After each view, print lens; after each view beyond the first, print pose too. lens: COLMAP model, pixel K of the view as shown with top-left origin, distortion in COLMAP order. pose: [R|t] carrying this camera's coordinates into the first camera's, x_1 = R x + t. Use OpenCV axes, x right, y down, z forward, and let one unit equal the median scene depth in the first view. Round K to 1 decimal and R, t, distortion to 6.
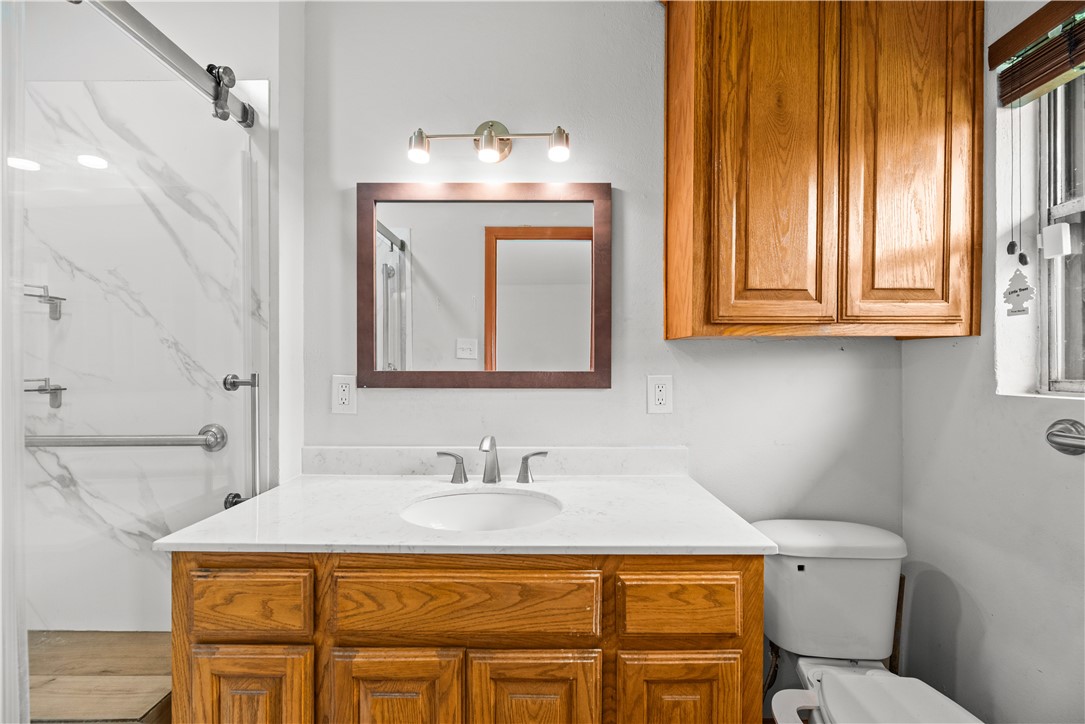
lens RADIAL K [[435.3, 0, 542.6], [0, 435.3, 367.5], [0, 0, 1]] dist [0.000322, 0.000120]
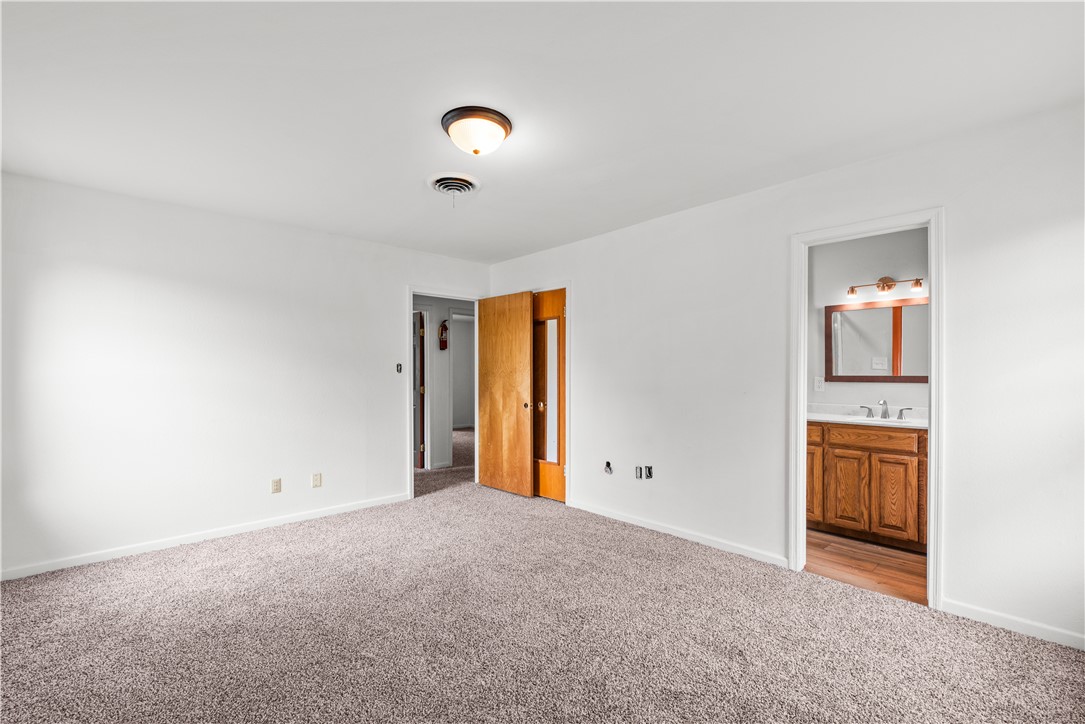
lens RADIAL K [[470.1, 0, 540.9], [0, 470.1, 375.6], [0, 0, 1]] dist [0.000436, -0.000010]
pose [[0.680767, 0.000122, -0.732500, 0.817191], [0.004788, 0.999978, 0.004616, -0.018009], [0.732484, -0.006650, 0.680752, -3.632744]]
